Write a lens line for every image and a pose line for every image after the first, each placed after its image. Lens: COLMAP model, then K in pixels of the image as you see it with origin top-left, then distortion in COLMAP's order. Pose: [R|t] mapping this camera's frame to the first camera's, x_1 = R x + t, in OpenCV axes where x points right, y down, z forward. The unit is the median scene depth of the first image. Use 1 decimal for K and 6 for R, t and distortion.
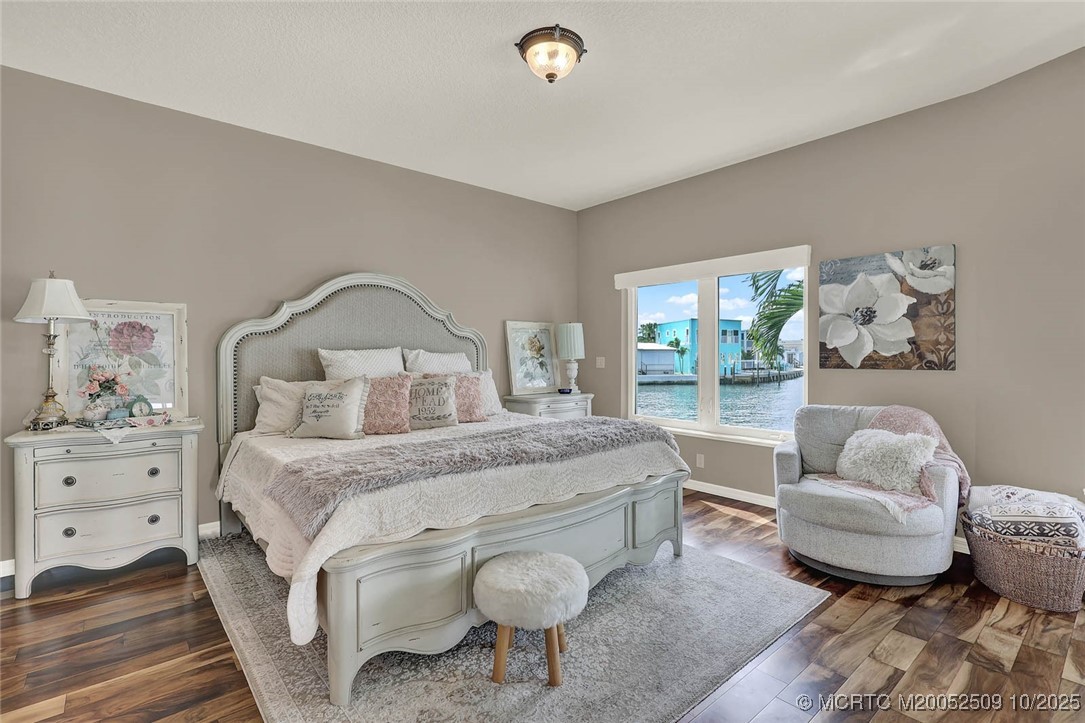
lens RADIAL K [[509.7, 0, 539.9], [0, 509.7, 363.9], [0, 0, 1]] dist [-0.000320, -0.000005]
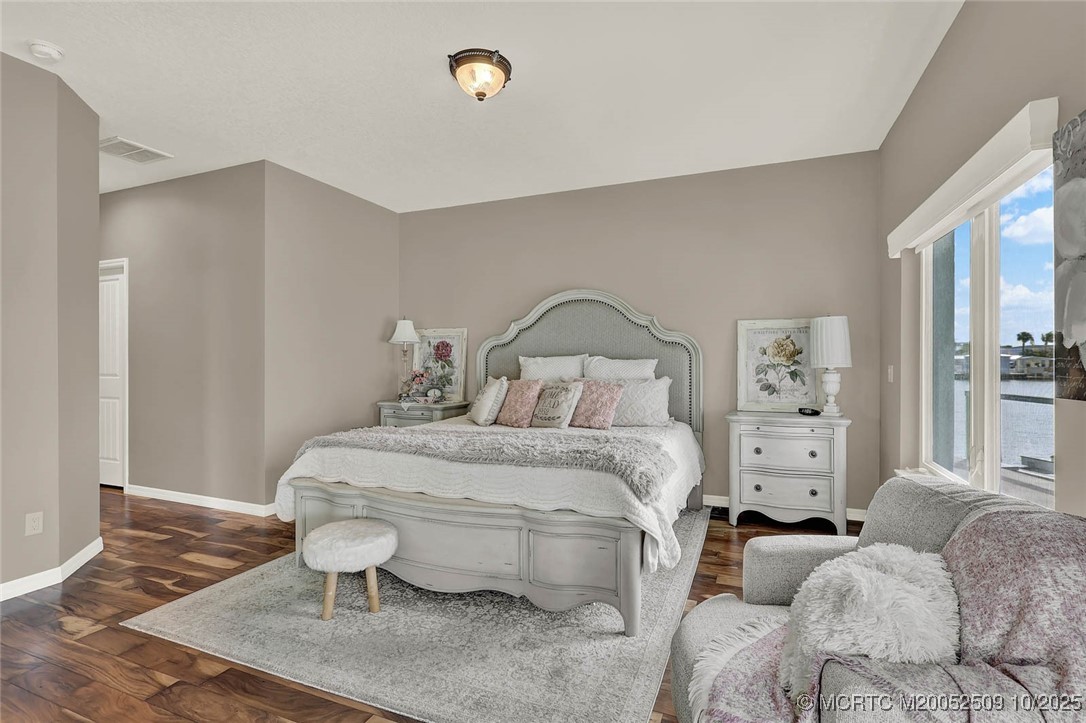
lens RADIAL K [[510.2, 0, 540.4], [0, 510.2, 363.9], [0, 0, 1]] dist [-0.000320, -0.000005]
pose [[0.451173, 0.007191, -0.892408, 0.687398], [-0.017670, 0.999843, -0.000877, -0.009525], [0.892262, 0.016165, 0.451229, 0.433852]]
